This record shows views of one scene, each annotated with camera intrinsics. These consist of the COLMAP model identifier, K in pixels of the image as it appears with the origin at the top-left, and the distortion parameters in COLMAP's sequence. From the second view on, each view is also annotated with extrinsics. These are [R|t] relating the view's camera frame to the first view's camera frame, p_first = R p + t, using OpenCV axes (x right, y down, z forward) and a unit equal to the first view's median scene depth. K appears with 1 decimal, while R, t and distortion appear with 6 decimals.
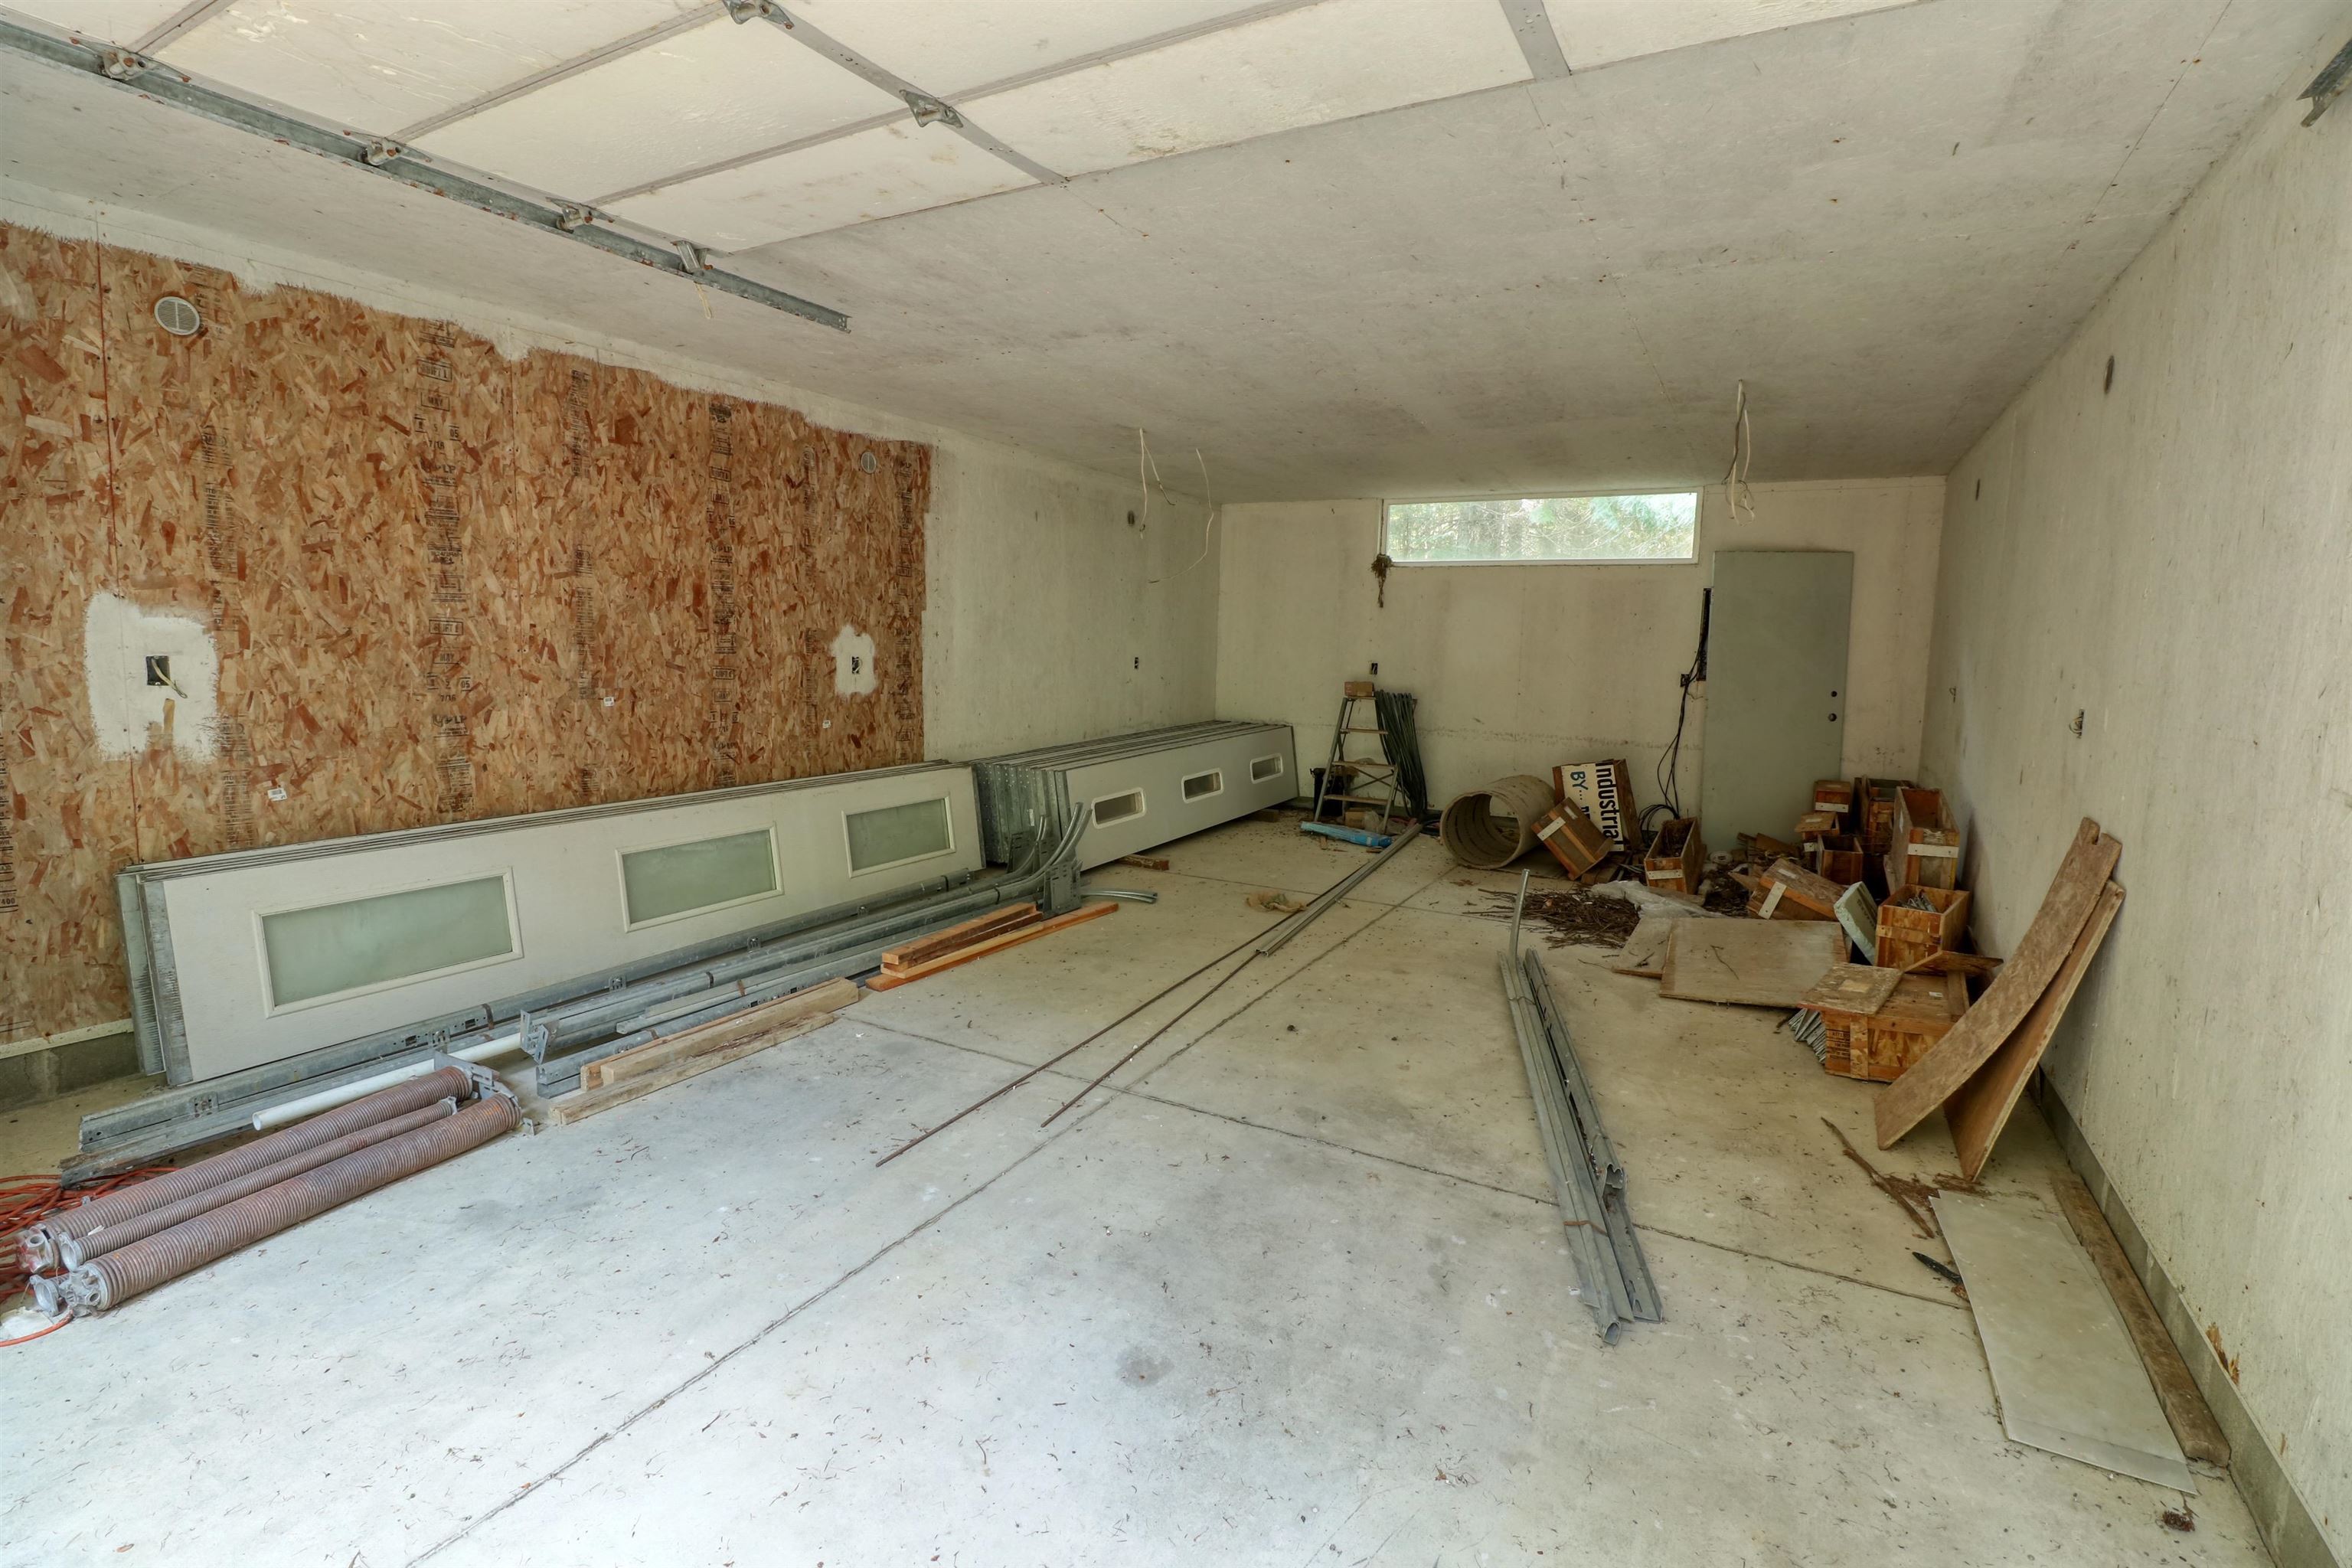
lens RADIAL K [[1107.2, 0, 1176.4], [0, 1107.2, 758.8], [0, 0, 1]] dist [0.003477, -0.016066]
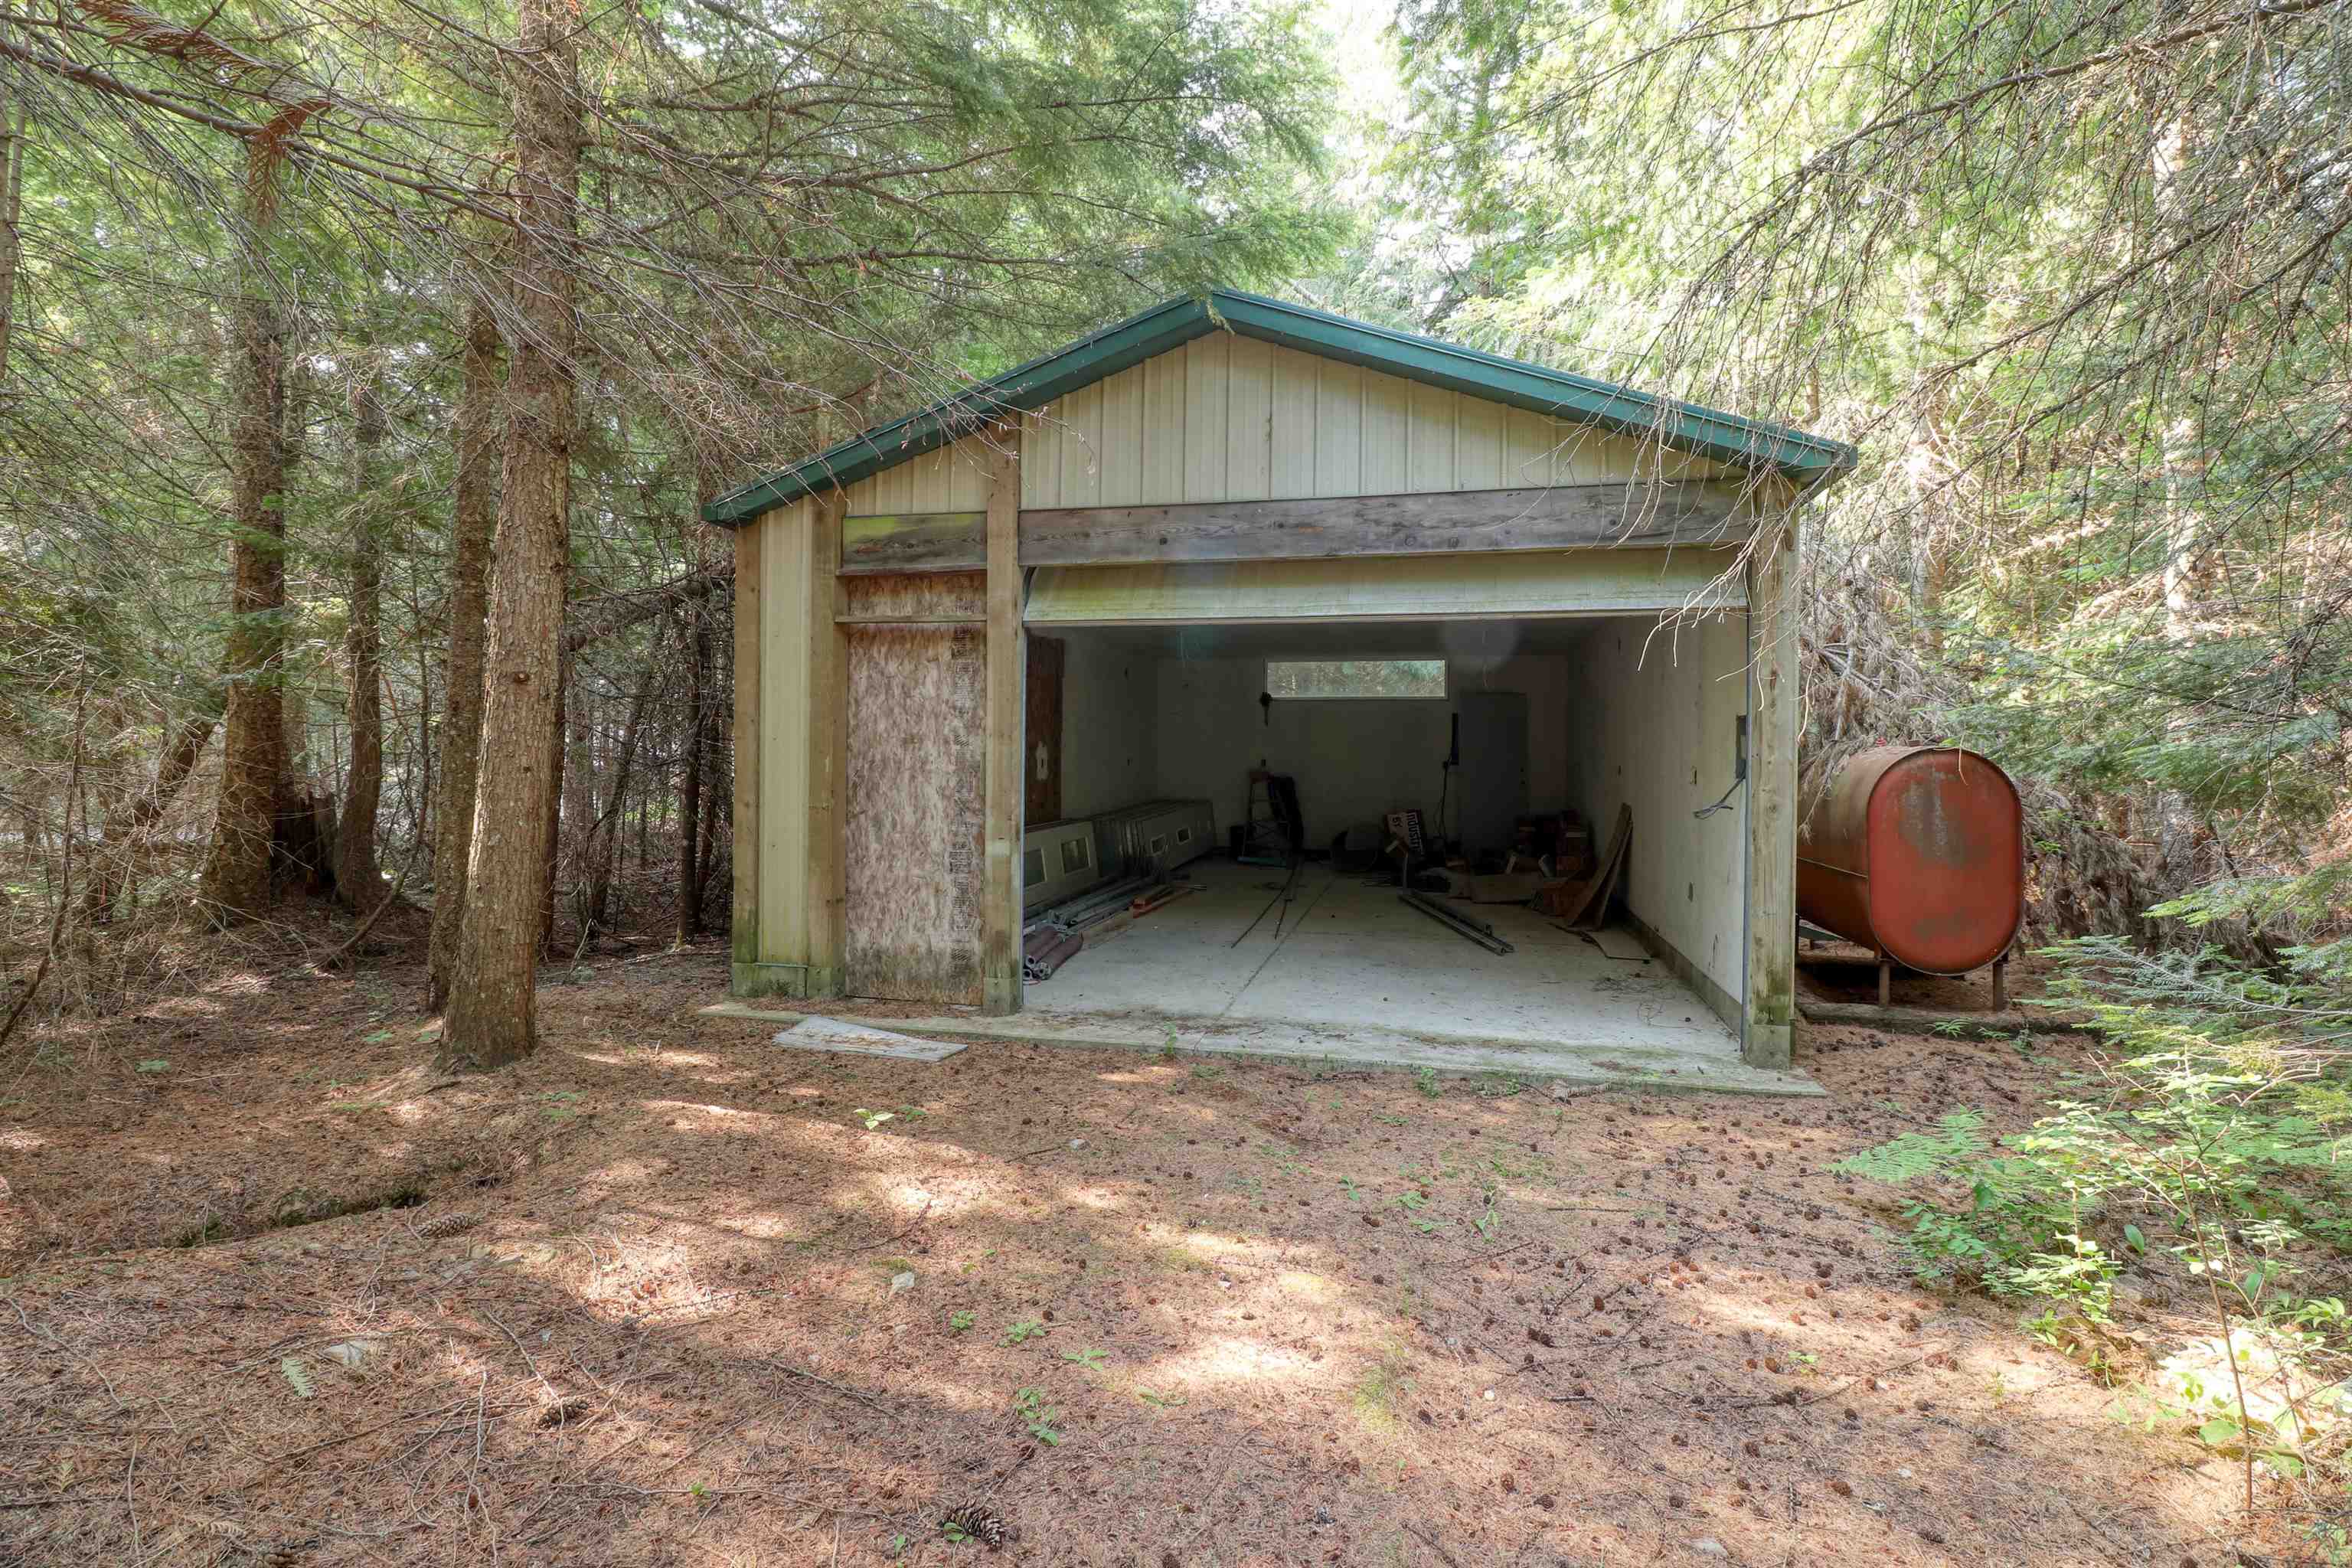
lens RADIAL K [[1107.2, 0, 1176.4], [0, 1107.2, 758.8], [0, 0, 1]] dist [0.003477, -0.016066]
pose [[0.963340, -0.017713, 0.267698, -0.413422], [0.042797, 0.995186, -0.088162, 0.054696], [-0.264847, 0.096386, 0.959461, -0.568715]]
